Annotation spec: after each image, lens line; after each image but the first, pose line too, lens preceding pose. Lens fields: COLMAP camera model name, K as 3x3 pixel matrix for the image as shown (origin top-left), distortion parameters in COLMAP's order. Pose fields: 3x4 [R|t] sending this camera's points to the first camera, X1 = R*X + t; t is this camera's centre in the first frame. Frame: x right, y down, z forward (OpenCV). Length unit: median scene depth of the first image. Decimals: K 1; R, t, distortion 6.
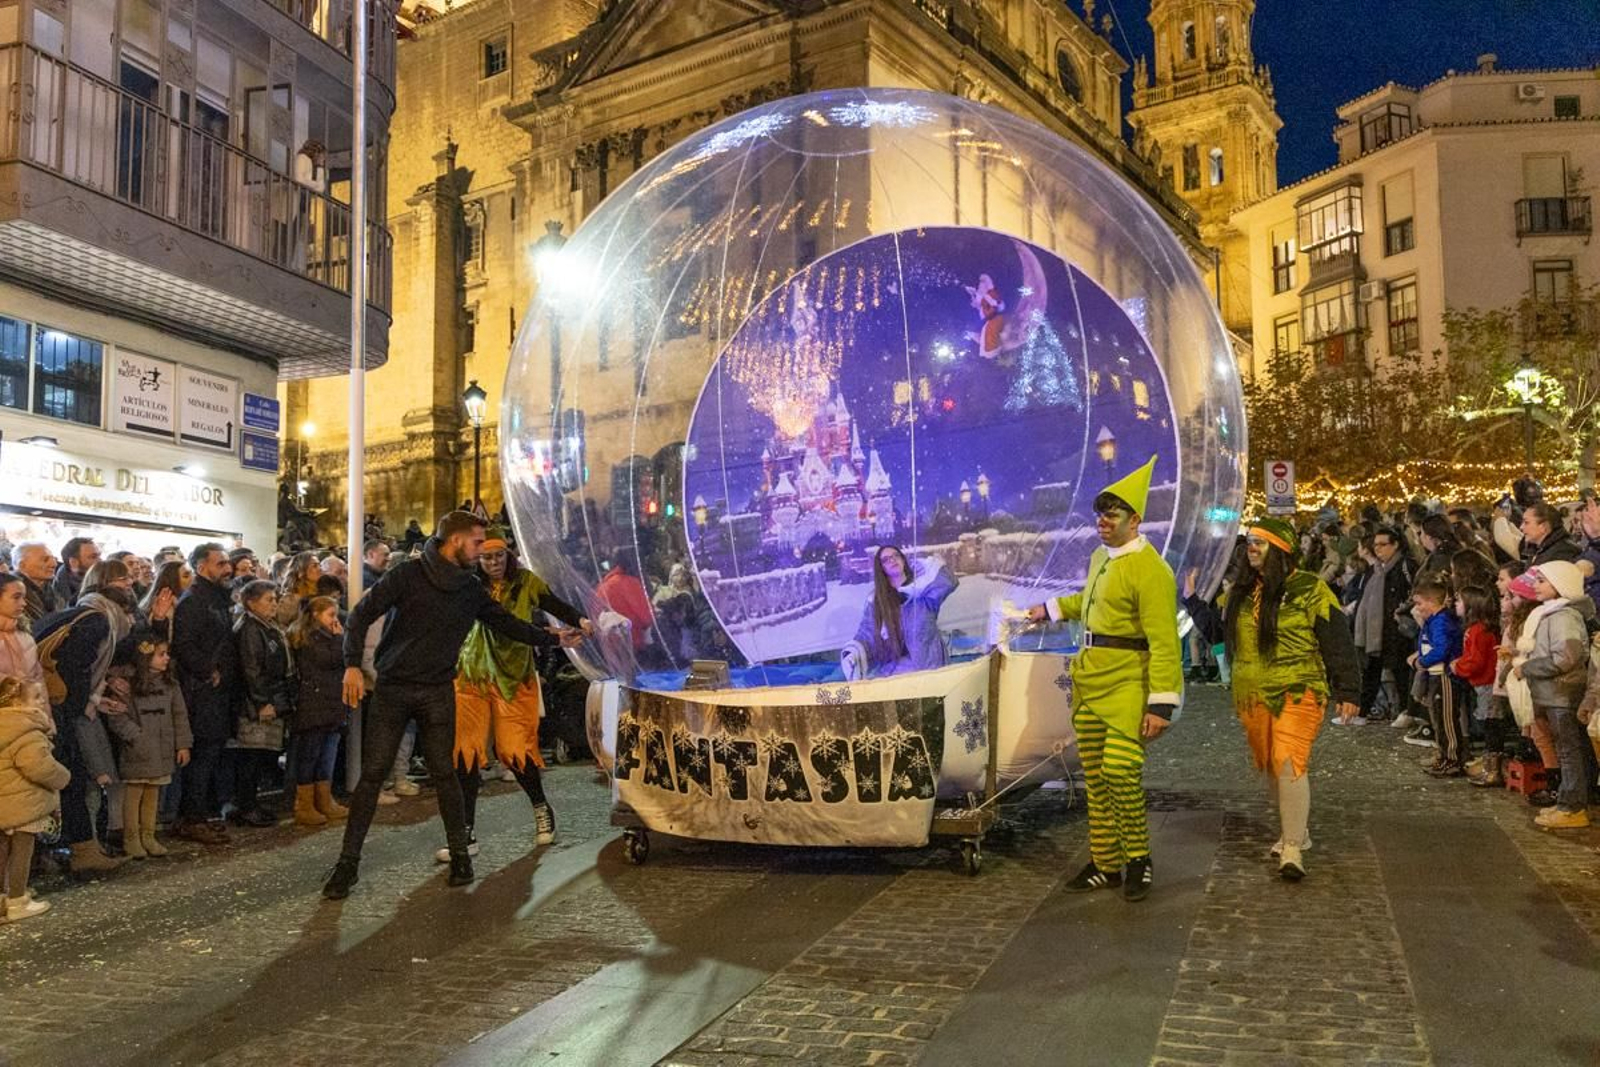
lens RADIAL K [[1293.4, 0, 805.2], [0, 1293.4, 546.6], [0, 0, 1]] dist [-0.006432, -0.000512]
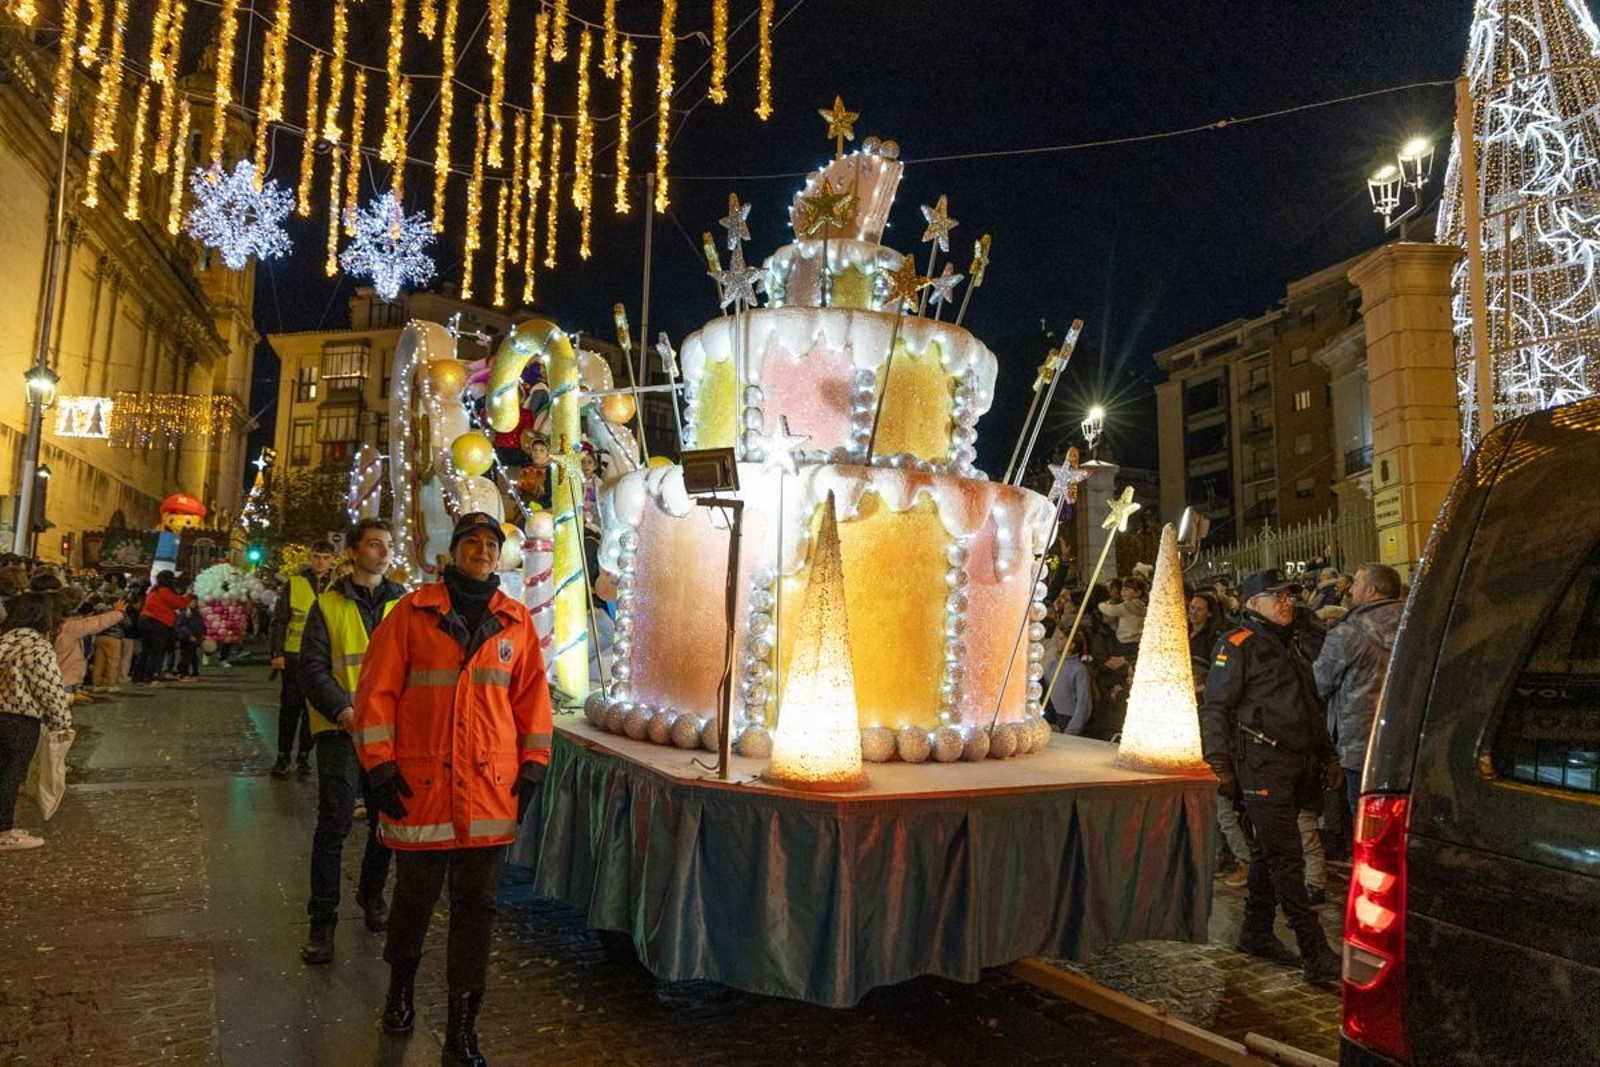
lens RADIAL K [[1064.7, 0, 808.0], [0, 1064.7, 536.2], [0, 0, 1]] dist [0.002381, 0.000676]
pose [[0.622605, 0.124683, 0.772540, -0.171074], [-0.091277, 0.992057, -0.086550, -0.000247], [-0.777195, -0.016628, 0.629040, -0.168507]]
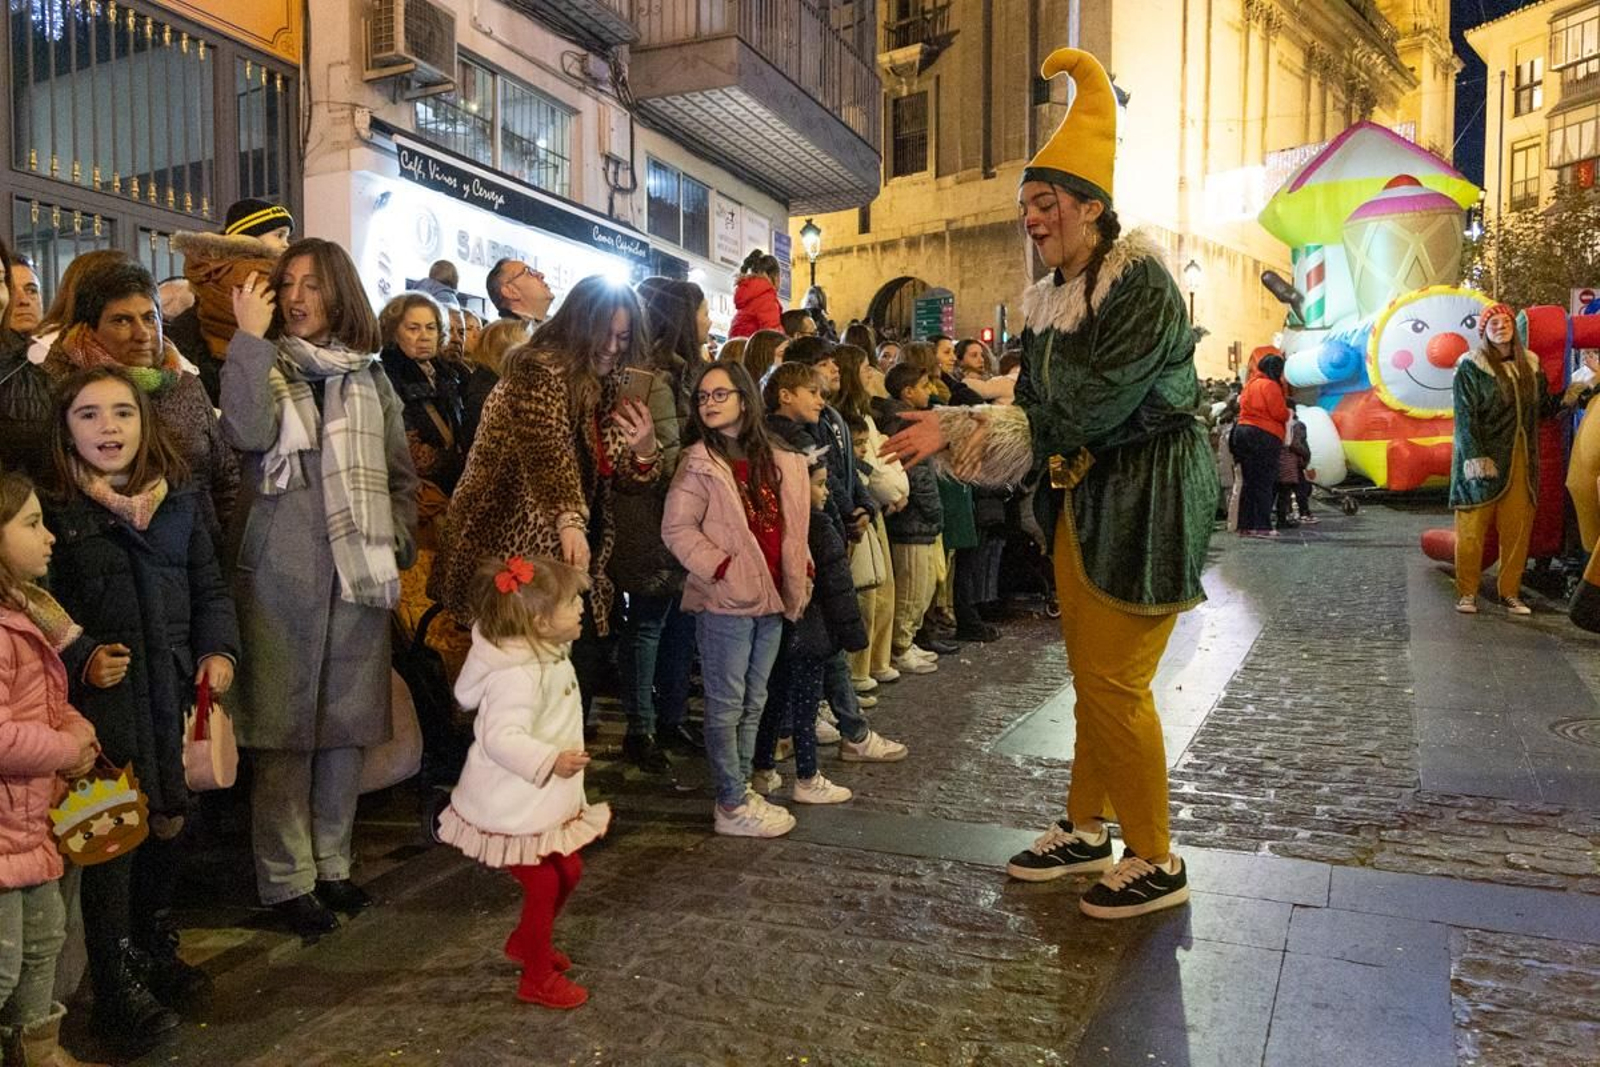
lens RADIAL K [[1264.7, 0, 727.5], [0, 1264.7, 539.0], [0, 0, 1]] dist [0.002017, 0.007227]
pose [[0.992923, 0.016534, -0.117602, -0.110742], [-0.002142, 0.992593, 0.121467, 0.006423], [0.118740, -0.120356, 0.985604, -0.055373]]
